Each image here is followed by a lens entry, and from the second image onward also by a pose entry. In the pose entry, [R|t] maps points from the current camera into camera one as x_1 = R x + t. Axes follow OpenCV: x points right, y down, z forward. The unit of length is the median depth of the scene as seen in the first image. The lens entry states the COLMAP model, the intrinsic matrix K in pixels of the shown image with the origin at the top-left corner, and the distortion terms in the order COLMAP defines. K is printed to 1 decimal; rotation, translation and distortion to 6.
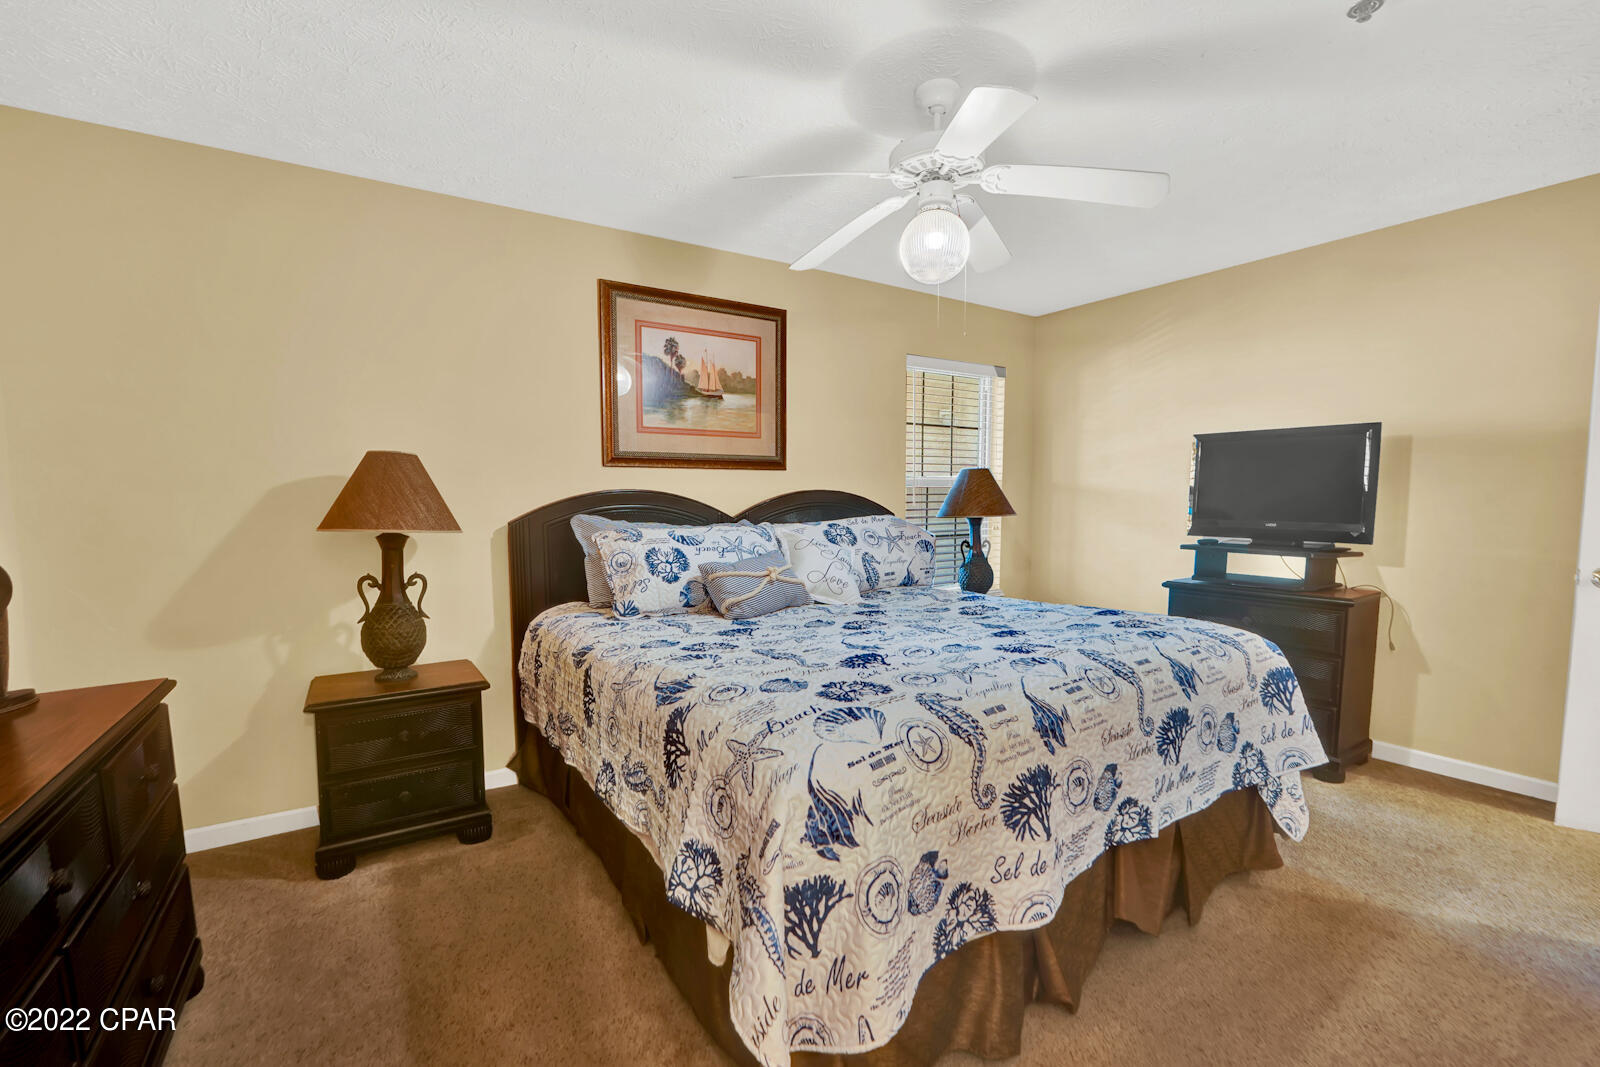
lens RADIAL K [[650.0, 0, 772.5], [0, 650.0, 539.2], [0, 0, 1]] dist [-0.000135, 0.000026]
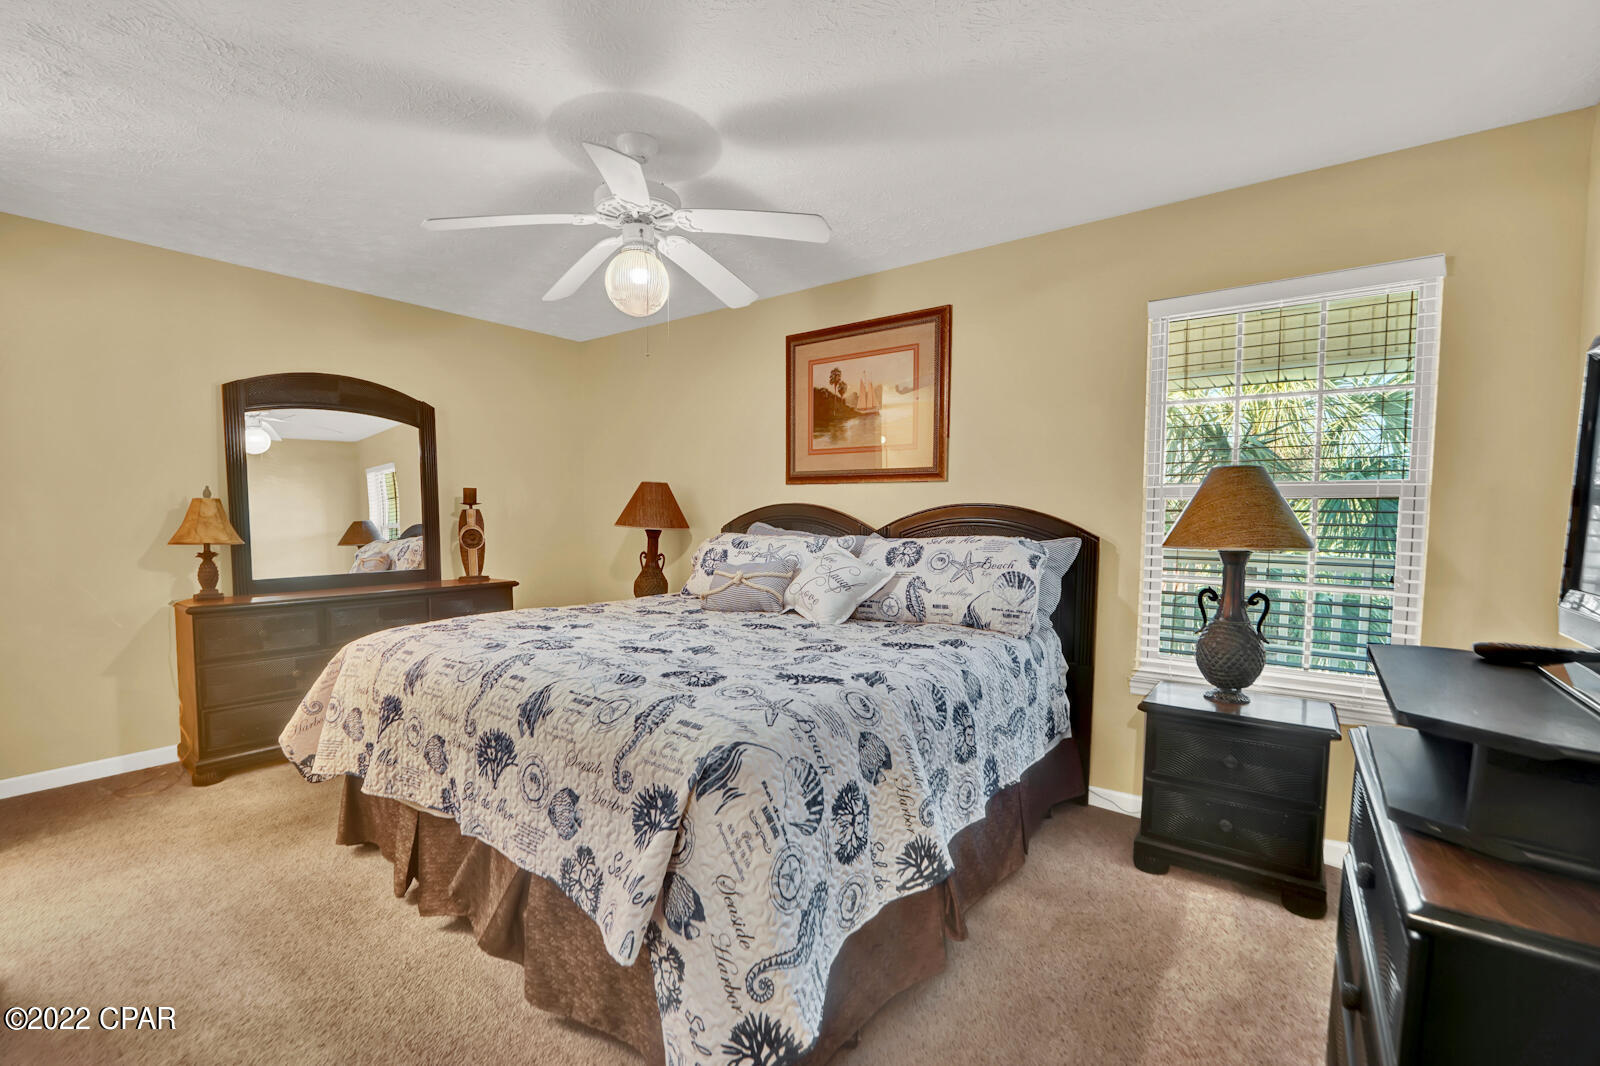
lens RADIAL K [[674.6, 0, 784.6], [0, 674.6, 548.0], [0, 0, 1]] dist [-0.029804, 0.004539]
pose [[0.345822, 0.063973, -0.936117, 0.895571], [-0.068111, 0.996753, 0.042955, -0.042942], [0.935825, 0.048905, 0.349056, 0.510191]]
